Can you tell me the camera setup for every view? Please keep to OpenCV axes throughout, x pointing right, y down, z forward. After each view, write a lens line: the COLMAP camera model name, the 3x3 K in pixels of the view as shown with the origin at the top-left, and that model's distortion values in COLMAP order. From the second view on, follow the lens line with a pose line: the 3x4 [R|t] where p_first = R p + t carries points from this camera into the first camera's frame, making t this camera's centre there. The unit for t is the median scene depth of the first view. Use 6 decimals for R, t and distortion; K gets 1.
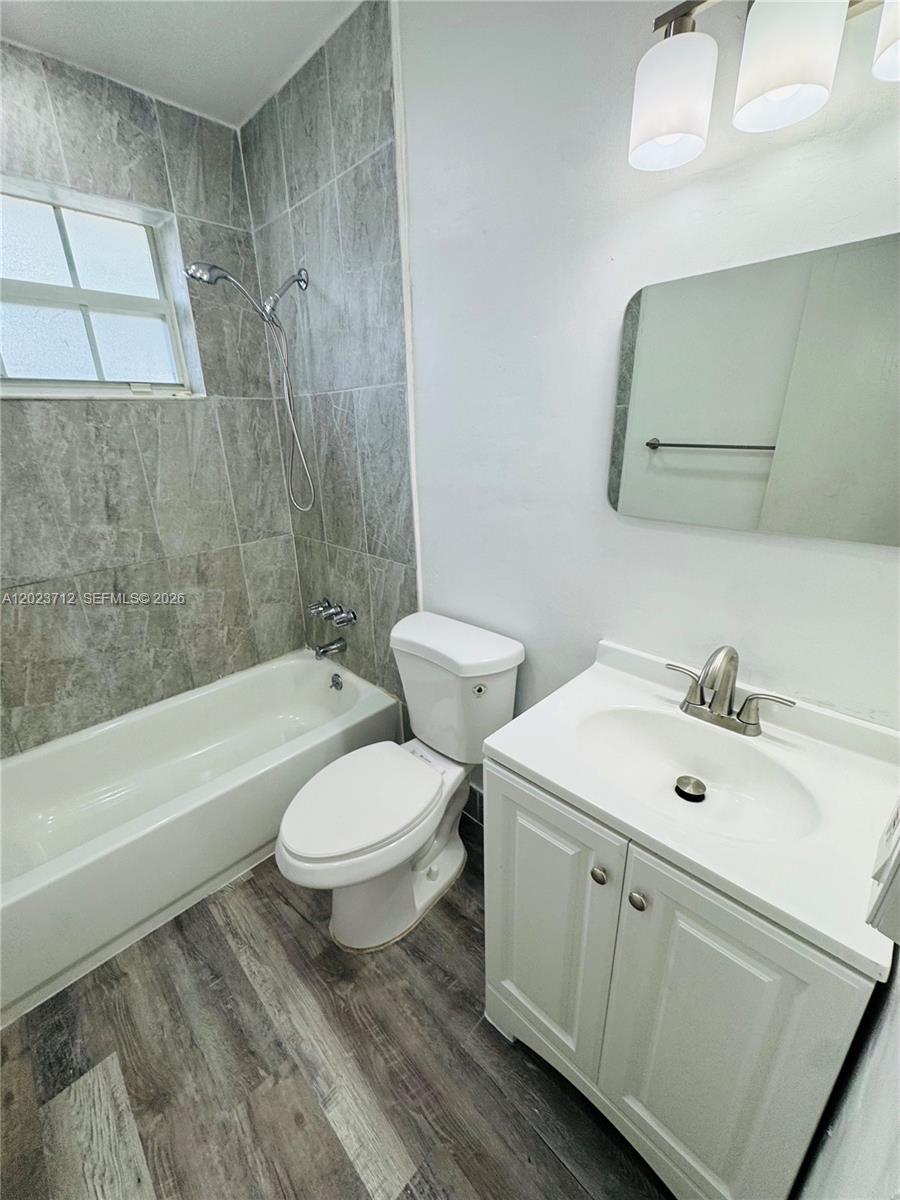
lens RADIAL K [[479.4, 0, 449.0], [0, 479.4, 599.7], [0, 0, 1]] dist [-0.003285, -0.000120]
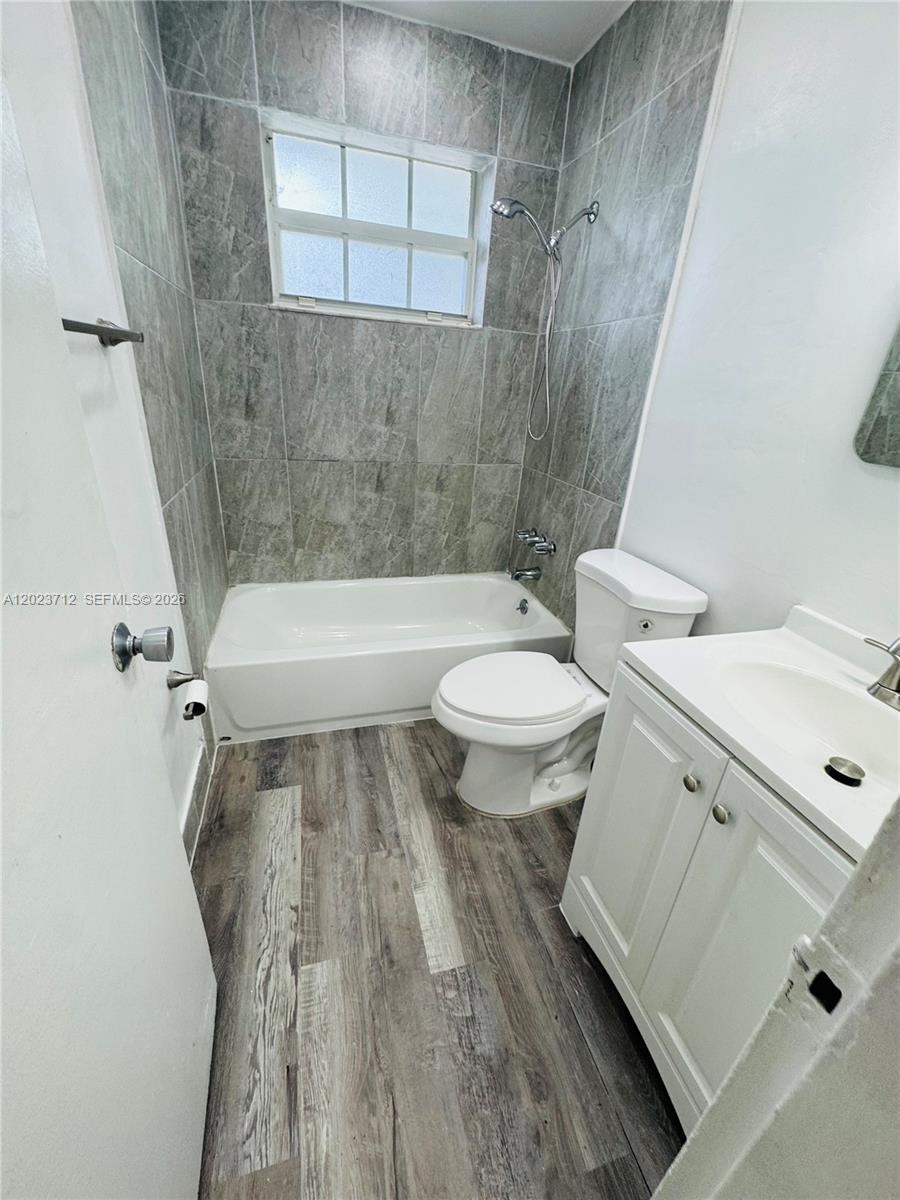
lens RADIAL K [[479.4, 0, 450.8], [0, 479.4, 601.8], [0, 0, 1]] dist [-0.003285, -0.000120]
pose [[0.869802, 0.275885, -0.409063, 0.093771], [-0.250403, 0.961189, 0.115818, 0.112363], [0.425139, 0.001692, 0.905126, -0.078648]]
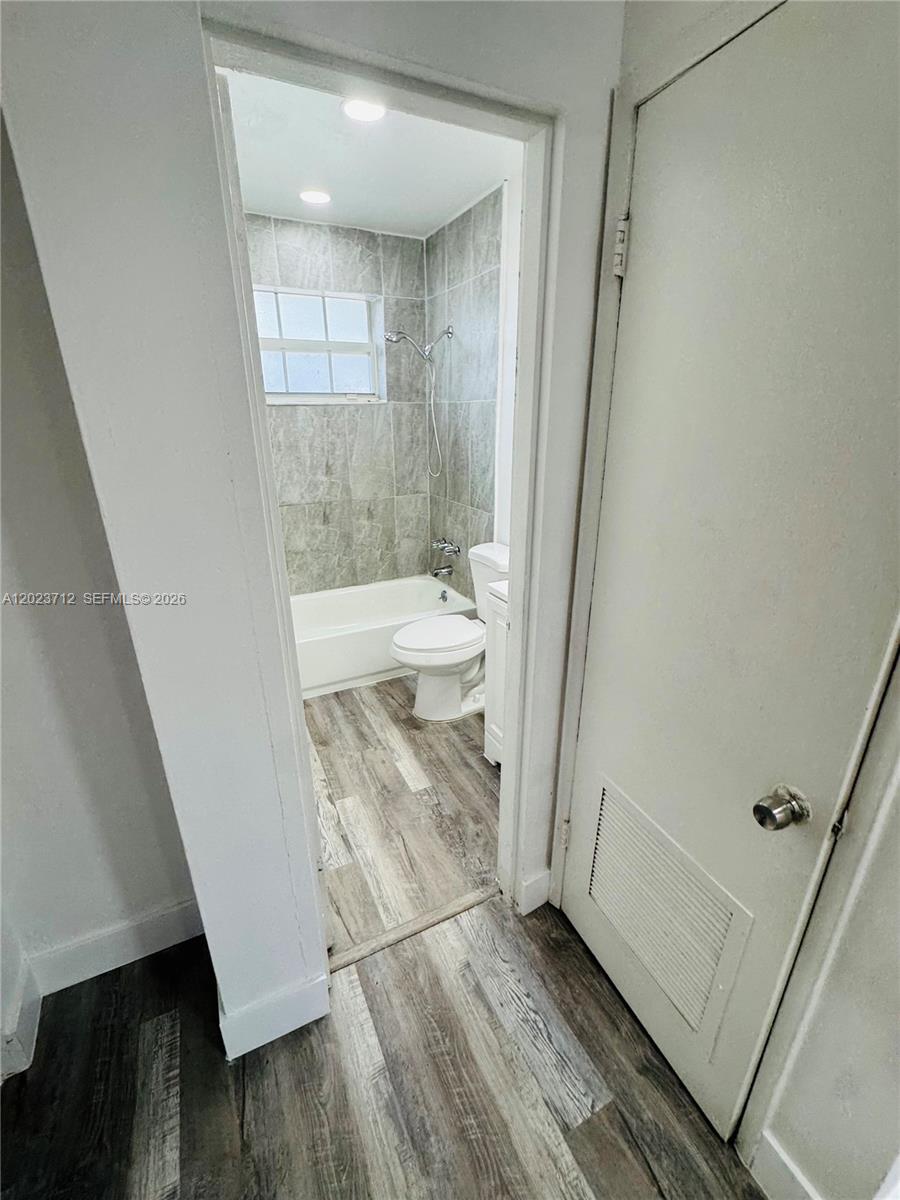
lens RADIAL K [[514.9, 0, 453.0], [0, 514.9, 606.4], [0, 0, 1]] dist [-0.008067, -0.000049]
pose [[0.948152, 0.133005, -0.288647, 0.368837], [-0.128111, 0.991111, 0.035870, 0.209107], [0.290852, 0.002969, 0.956764, -0.735482]]
